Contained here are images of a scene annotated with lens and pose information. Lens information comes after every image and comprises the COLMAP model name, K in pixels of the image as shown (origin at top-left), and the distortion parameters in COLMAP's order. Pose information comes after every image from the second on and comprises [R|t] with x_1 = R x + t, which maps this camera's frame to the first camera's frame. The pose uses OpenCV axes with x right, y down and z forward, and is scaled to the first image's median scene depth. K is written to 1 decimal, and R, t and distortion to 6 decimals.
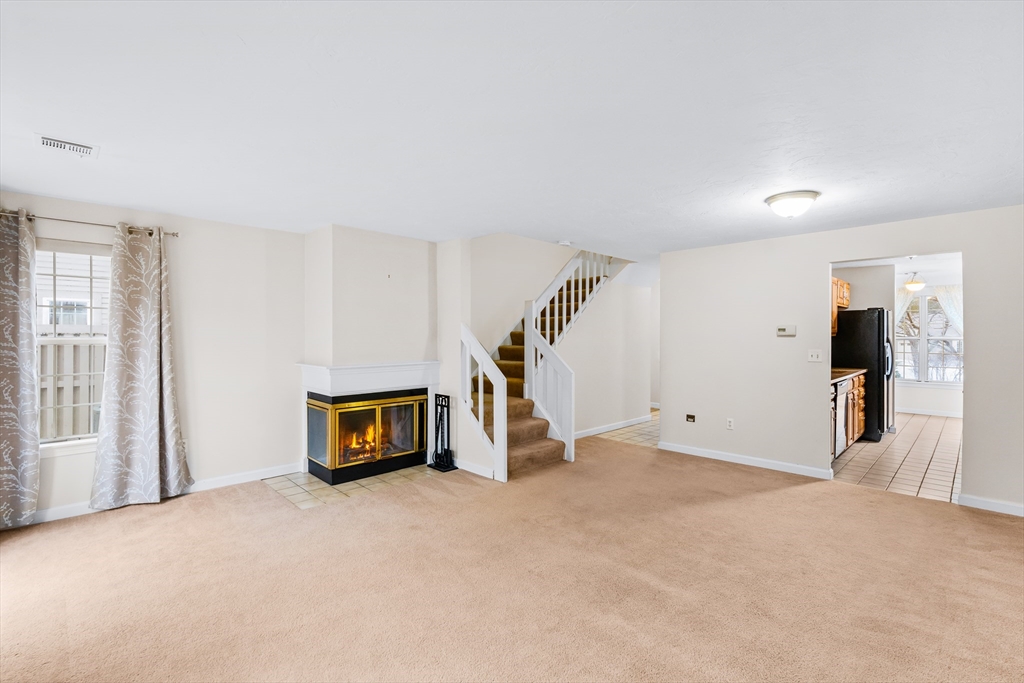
lens RADIAL K [[469.2, 0, 508.7], [0, 469.2, 335.0], [0, 0, 1]] dist [0.000413, 0.000003]
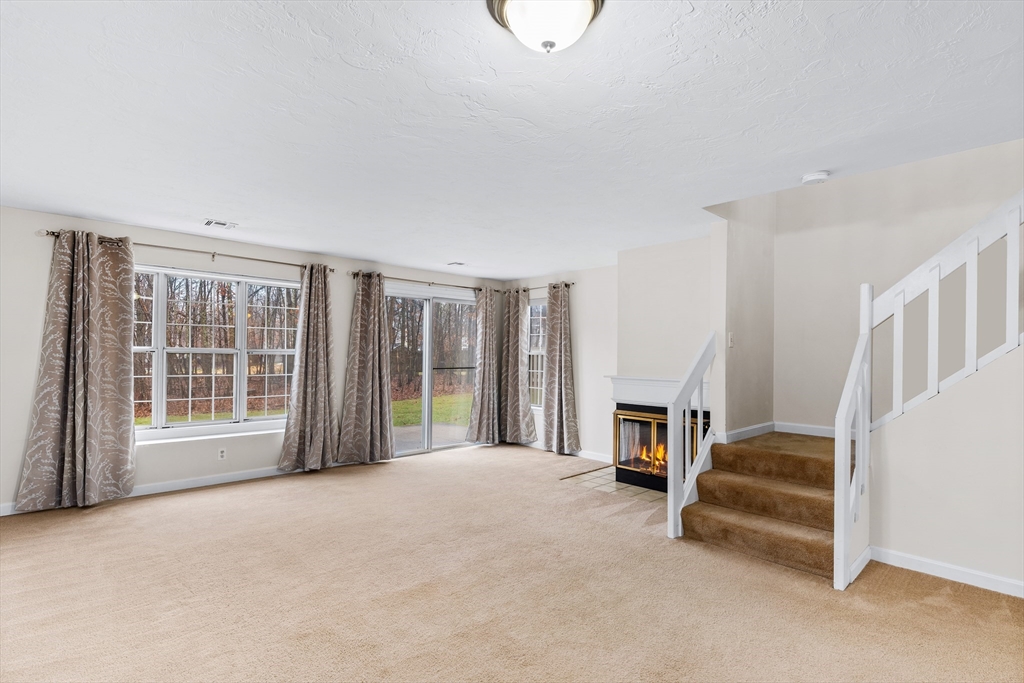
lens RADIAL K [[489.0, 0, 513.8], [0, 489.0, 348.5], [0, 0, 1]] dist [-0.003477, -0.000421]
pose [[0.003909, -0.007671, -0.999963, 0.874587], [-0.011482, 0.999904, -0.007715, 0.011041], [0.999926, 0.011511, 0.003820, 0.796205]]
